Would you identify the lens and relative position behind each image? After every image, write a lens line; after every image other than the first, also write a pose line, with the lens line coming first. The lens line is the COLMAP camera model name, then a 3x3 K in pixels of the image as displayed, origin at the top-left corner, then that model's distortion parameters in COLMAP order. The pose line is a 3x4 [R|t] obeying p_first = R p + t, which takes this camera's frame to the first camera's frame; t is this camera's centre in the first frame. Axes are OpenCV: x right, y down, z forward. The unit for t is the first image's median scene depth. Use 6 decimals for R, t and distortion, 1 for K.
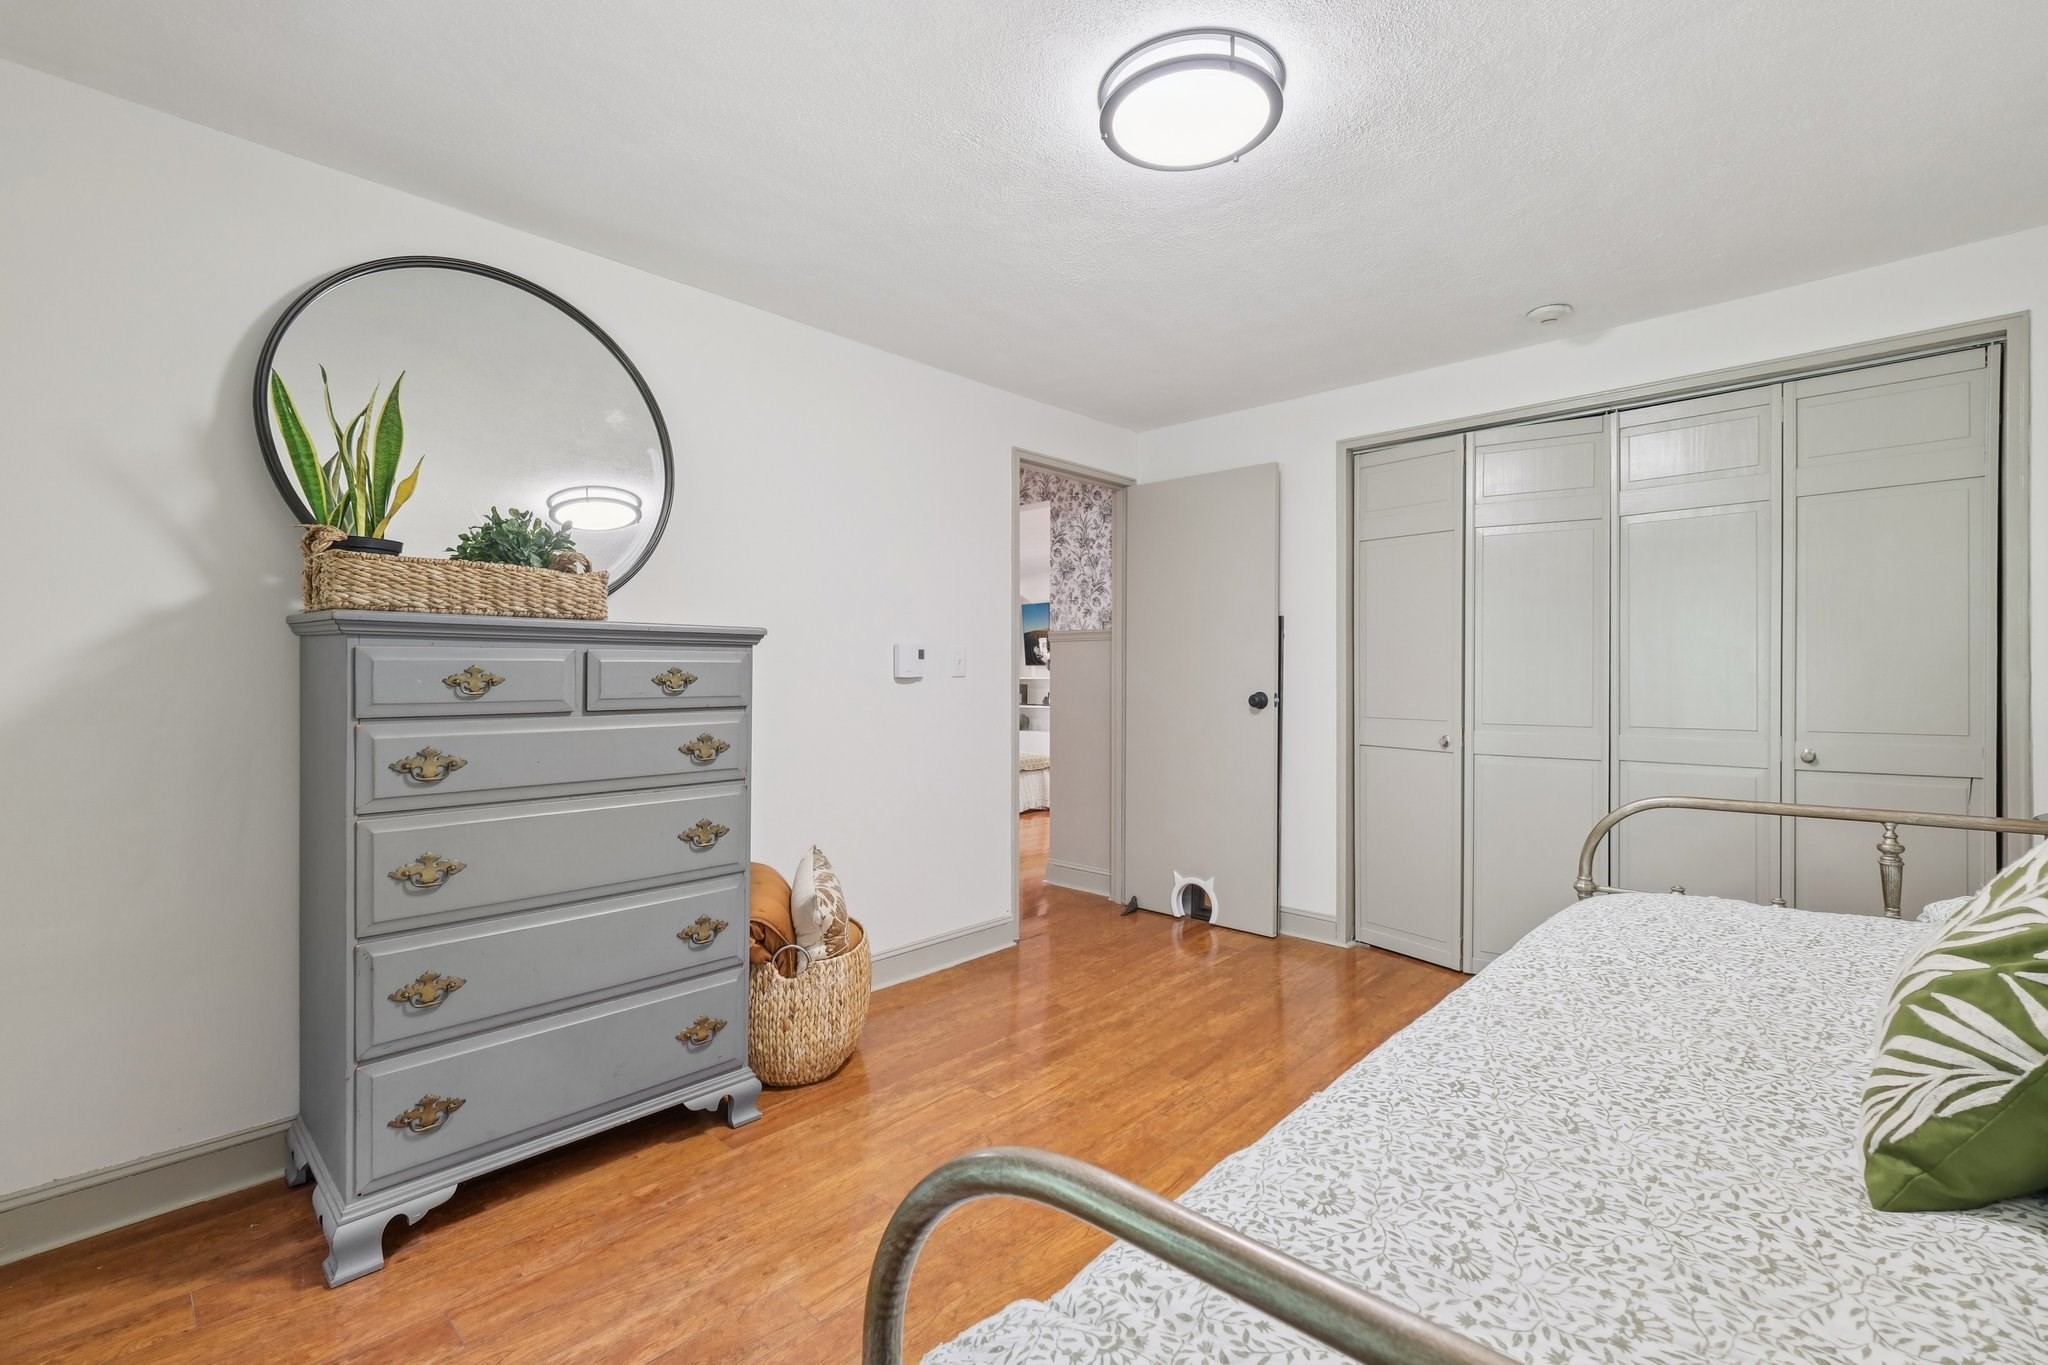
lens RADIAL K [[904.7, 0, 1029.1], [0, 904.7, 670.9], [0, 0, 1]] dist [-0.003487, -0.000590]
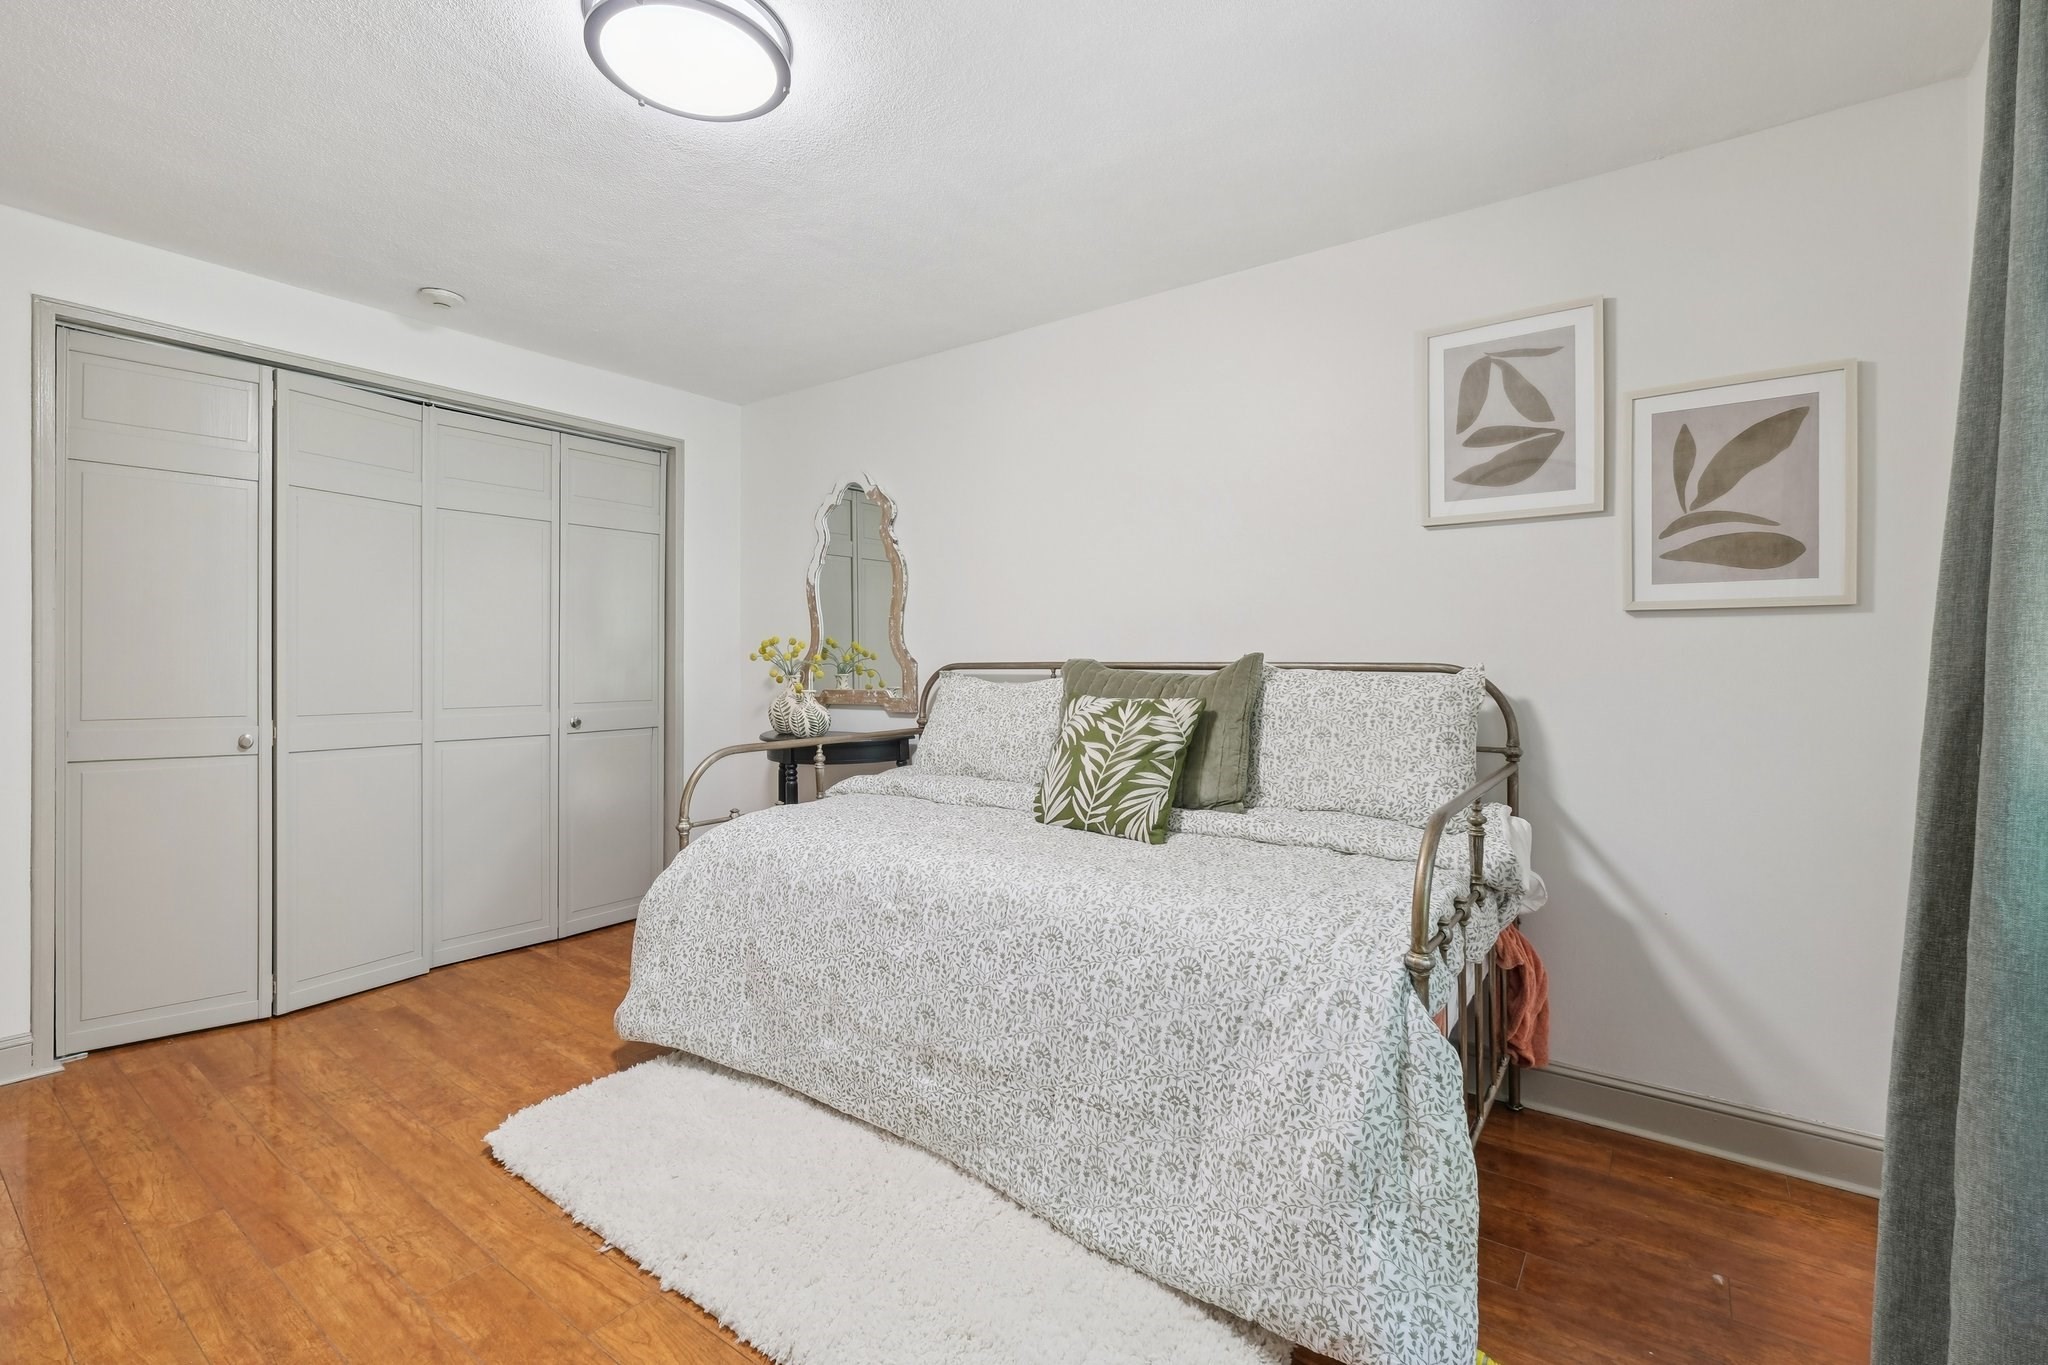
lens RADIAL K [[904.7, 0, 1033.3], [0, 904.7, 663.7], [0, 0, 1]] dist [-0.003487, -0.000590]
pose [[-0.148290, -0.001713, 0.988942, -0.500836], [-0.008065, 0.999967, 0.000522, 0.003313], [-0.988911, -0.007898, -0.148299, 0.488941]]
